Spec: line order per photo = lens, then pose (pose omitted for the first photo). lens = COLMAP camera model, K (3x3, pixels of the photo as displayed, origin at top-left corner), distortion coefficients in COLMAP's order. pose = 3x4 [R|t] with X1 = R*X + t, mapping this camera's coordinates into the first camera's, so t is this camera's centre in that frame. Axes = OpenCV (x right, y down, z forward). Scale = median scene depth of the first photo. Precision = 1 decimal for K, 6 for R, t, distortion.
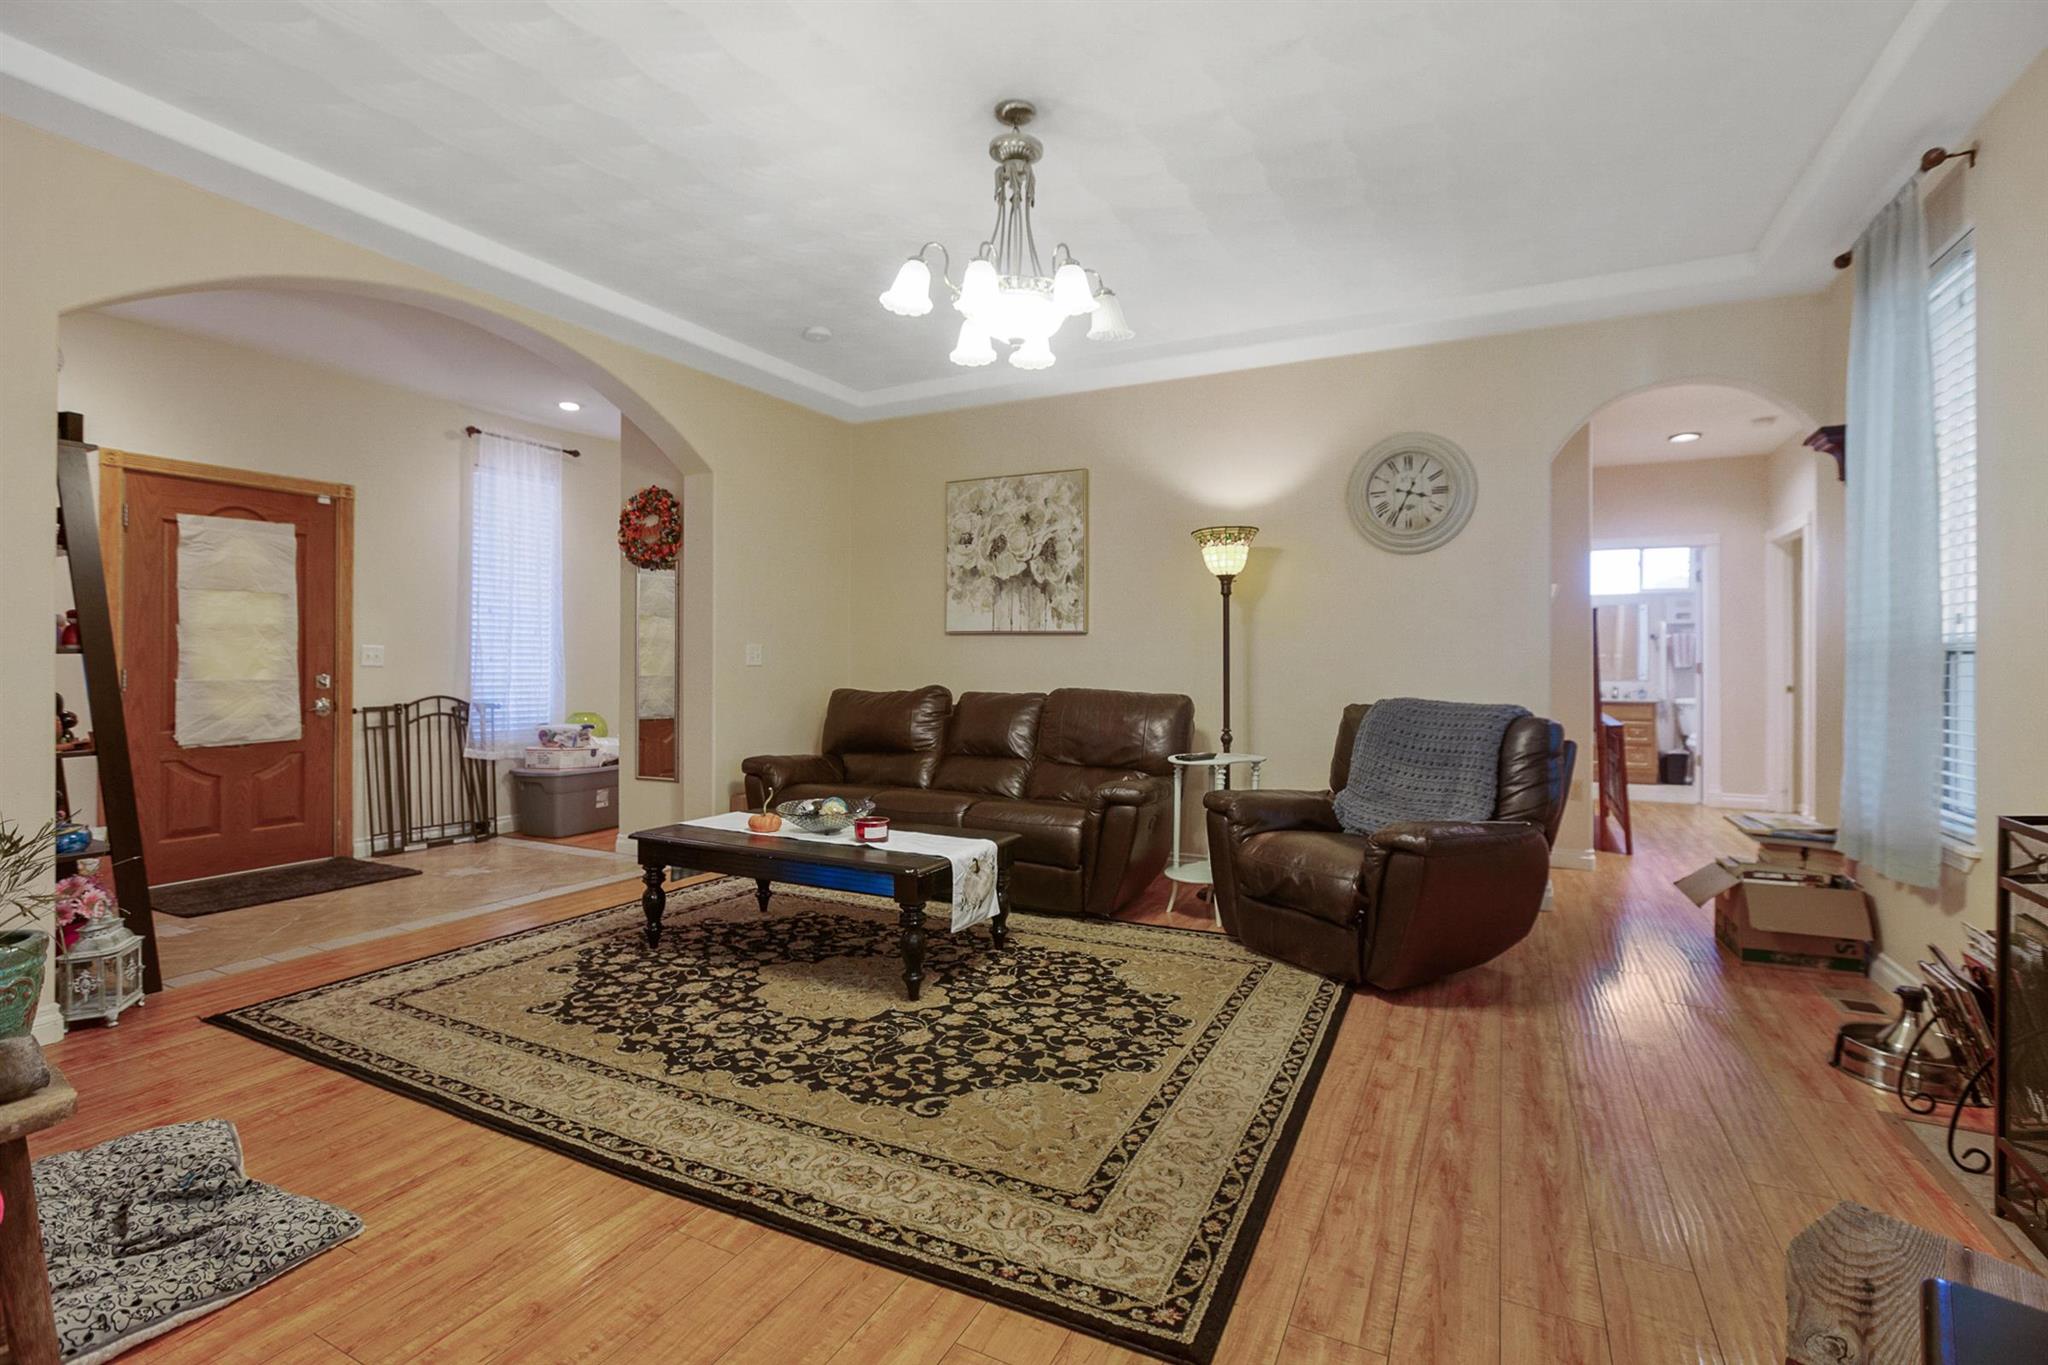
lens RADIAL K [[938.7, 0, 1019.4], [0, 938.7, 661.5], [0, 0, 1]] dist [-0.023843, 0.009215]
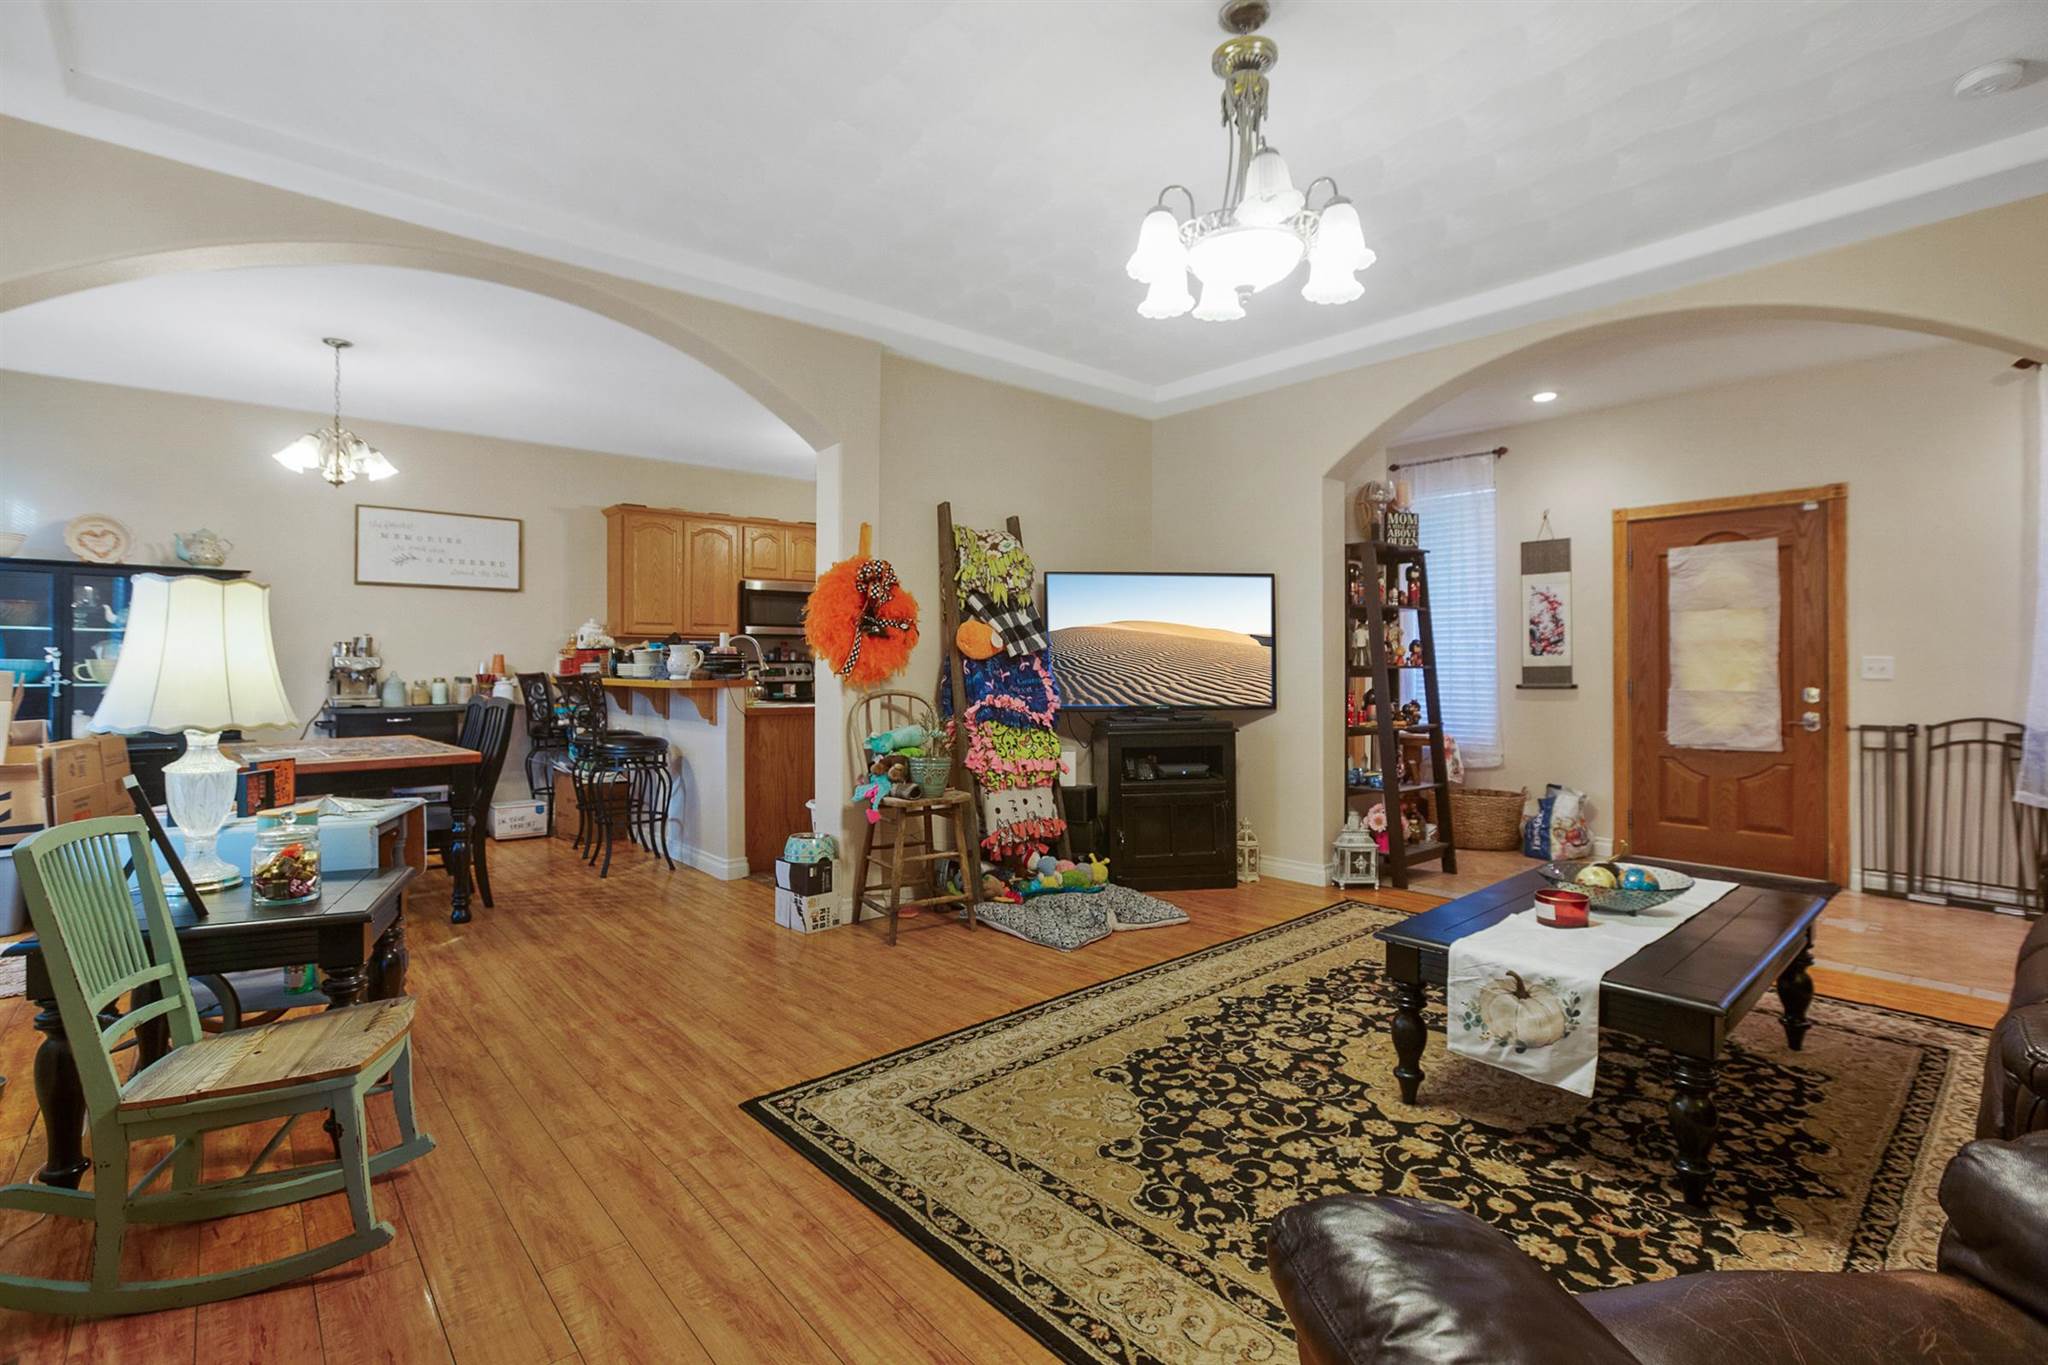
lens RADIAL K [[938.7, 0, 1019.4], [0, 938.7, 661.5], [0, 0, 1]] dist [-0.023843, 0.009215]
pose [[-0.371200, -0.011955, -0.928476, 0.792820], [-0.002235, 0.999926, -0.011981, 0.000532], [0.928550, -0.002373, -0.371199, 1.057856]]
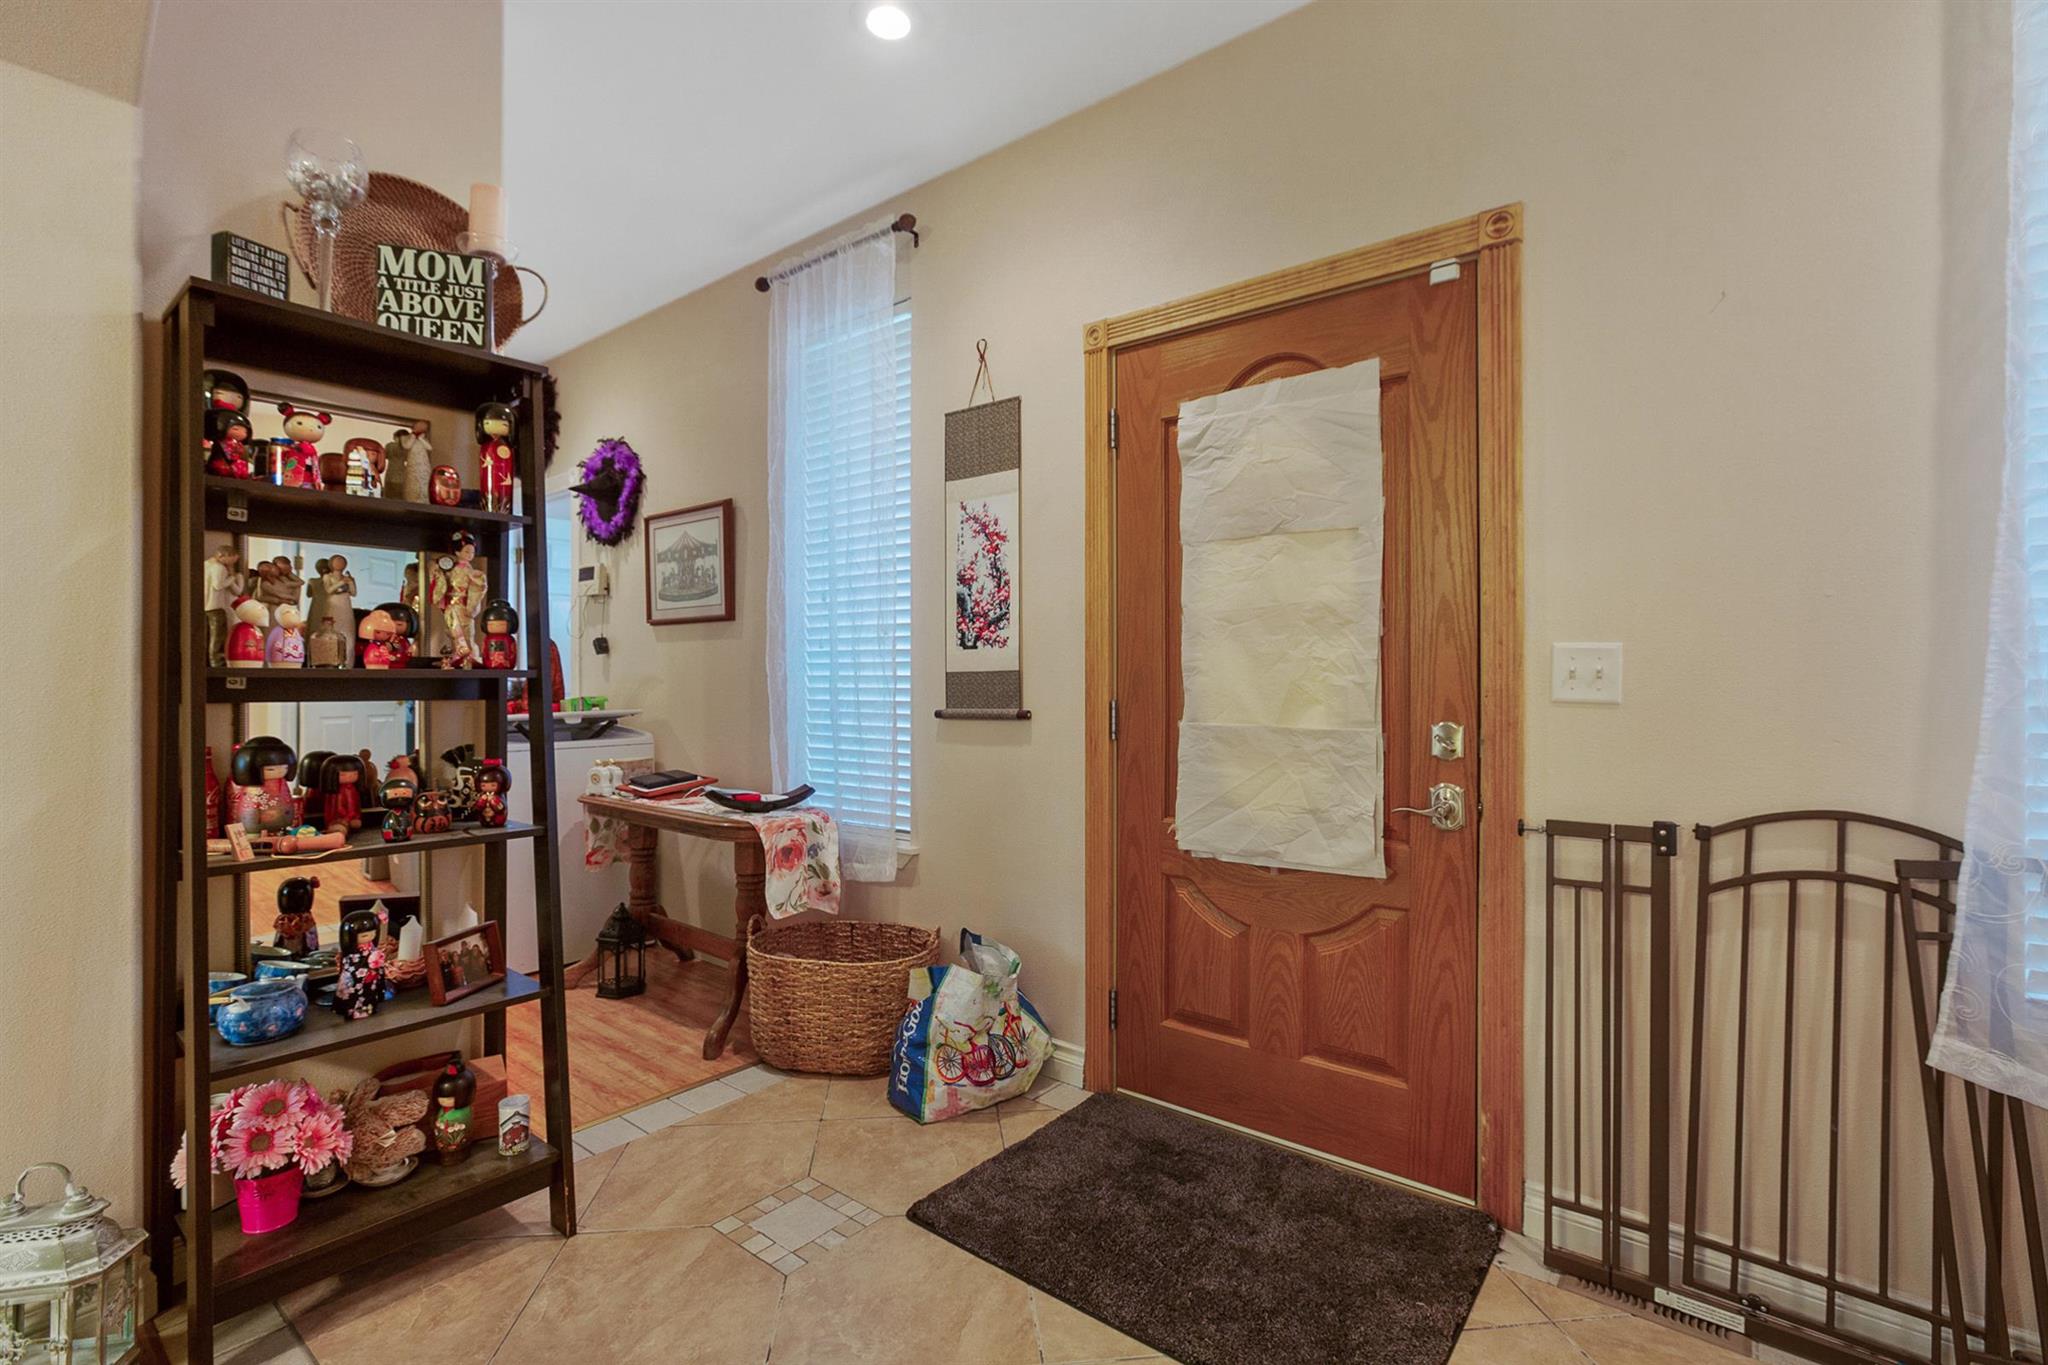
lens RADIAL K [[946.8, 0, 1030.7], [0, 946.8, 678.5], [0, 0, 1]] dist [-0.002304, 0.000607]
pose [[-0.194469, -0.001698, -0.980907, -0.583668], [0.001658, 0.999997, -0.002060, -0.006613], [0.980907, -0.002027, -0.194465, 1.612905]]
